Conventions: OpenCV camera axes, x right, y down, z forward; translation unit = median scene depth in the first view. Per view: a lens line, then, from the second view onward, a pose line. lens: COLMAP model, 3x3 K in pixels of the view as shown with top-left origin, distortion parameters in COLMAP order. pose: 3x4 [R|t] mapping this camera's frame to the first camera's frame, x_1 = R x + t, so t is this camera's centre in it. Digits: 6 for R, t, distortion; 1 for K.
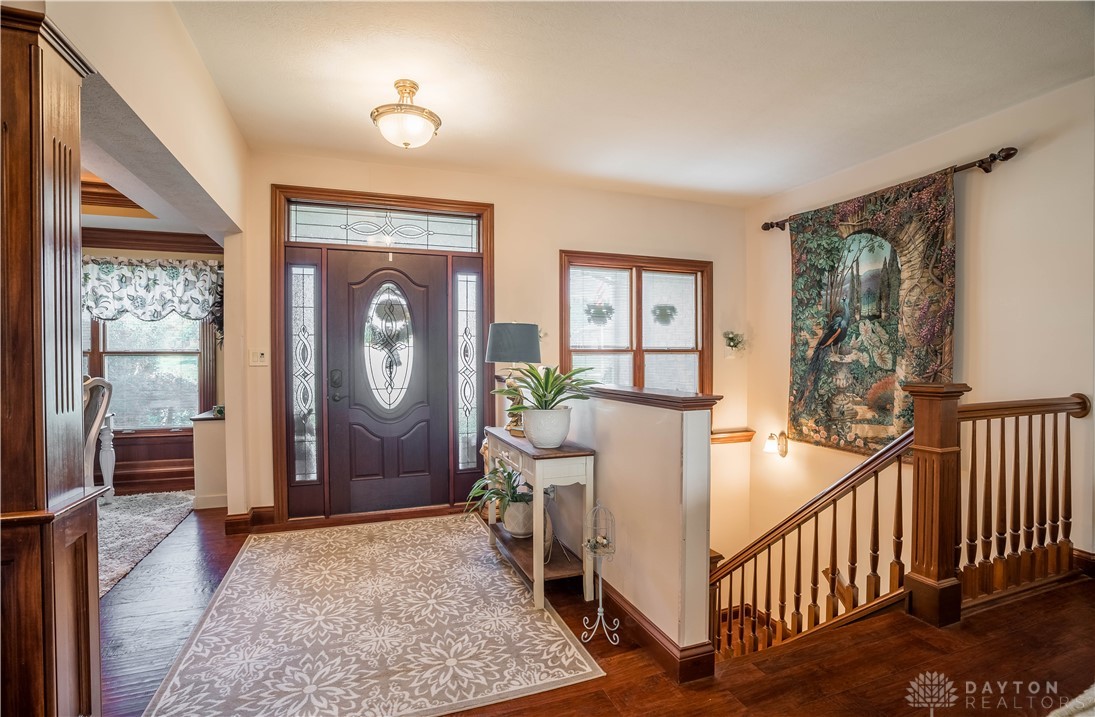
lens RADIAL K [[527.5, 0, 559.5], [0, 527.5, 366.1], [0, 0, 1]] dist [-0.023080, 0.005693]
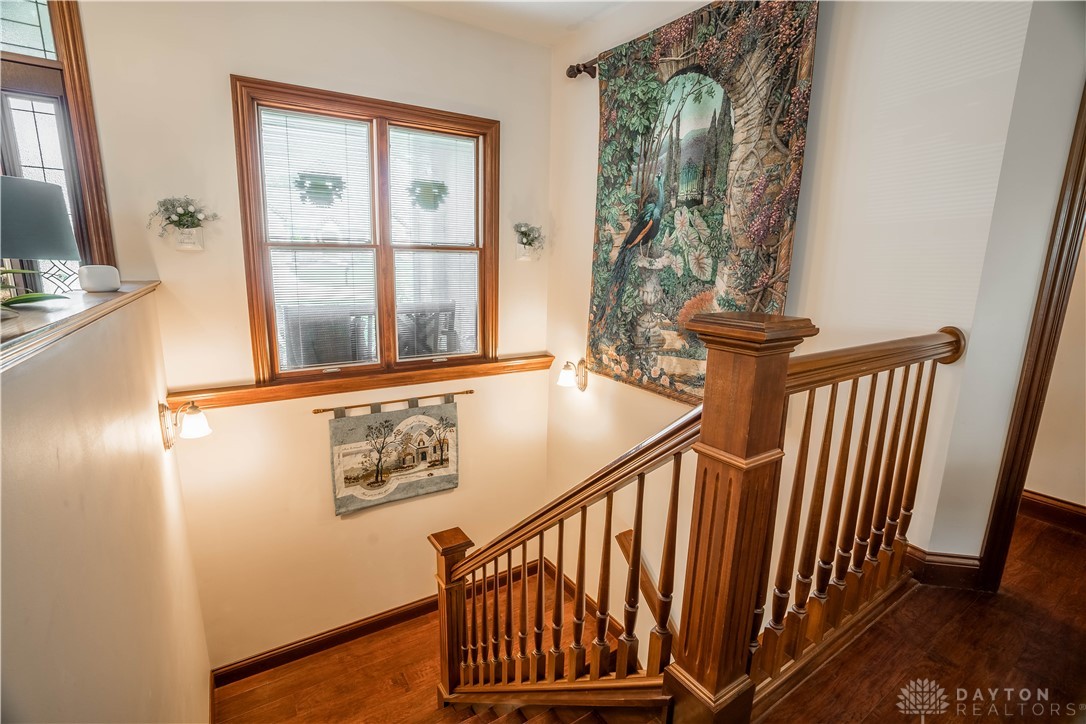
lens RADIAL K [[506.5, 0, 543.1], [0, 506.5, 363.8], [0, 0, 1]] dist [-0.031627, 0.010209]
pose [[0.981080, -0.017718, 0.192789, 0.265251], [-0.018441, 0.982723, 0.184160, -0.004402], [-0.192721, -0.184231, 0.963804, 0.348721]]
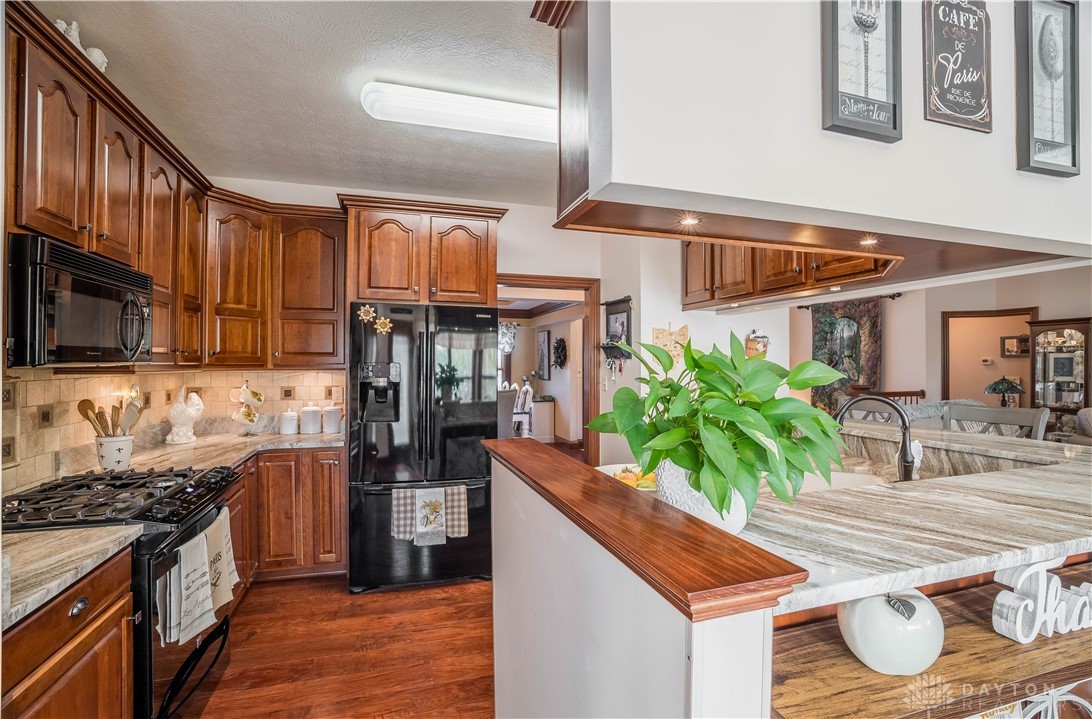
lens RADIAL K [[509.3, 0, 550.5], [0, 509.3, 360.0], [0, 0, 1]] dist [-0.031627, 0.010209]
pose [[0.996934, 0.008428, -0.077795, -0.478379], [-0.010365, 0.999645, -0.024530, -0.011947], [0.077561, 0.025261, 0.996668, -1.180999]]
